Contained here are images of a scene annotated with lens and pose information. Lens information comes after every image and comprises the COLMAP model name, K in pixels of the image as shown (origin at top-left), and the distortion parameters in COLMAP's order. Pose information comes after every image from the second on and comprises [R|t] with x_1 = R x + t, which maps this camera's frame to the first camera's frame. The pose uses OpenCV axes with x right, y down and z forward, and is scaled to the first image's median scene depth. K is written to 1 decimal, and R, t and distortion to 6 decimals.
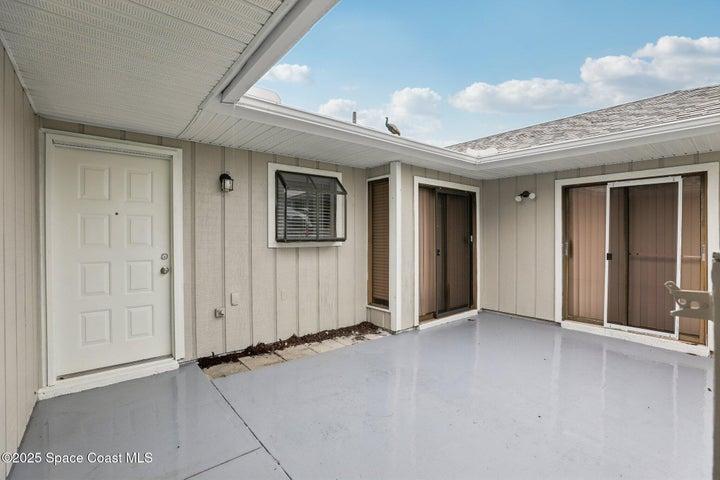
lens RADIAL K [[336.7, 0, 360.2], [0, 336.7, 241.1], [0, 0, 1]] dist [-0.002768, -0.000680]
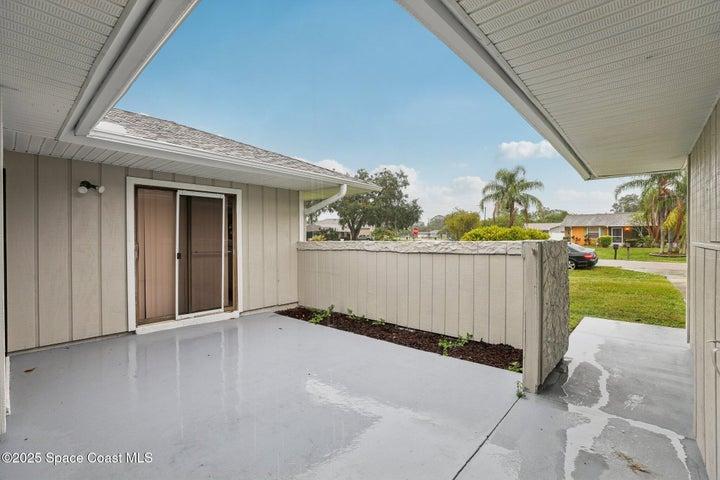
lens RADIAL K [[336.7, 0, 360.1], [0, 336.7, 237.2], [0, 0, 1]] dist [-0.002768, -0.000680]
pose [[-0.132937, -0.005034, 0.991112, -0.453714], [0.008451, 0.999945, 0.006212, -0.018152], [-0.991089, 0.009201, -0.132887, 0.549531]]
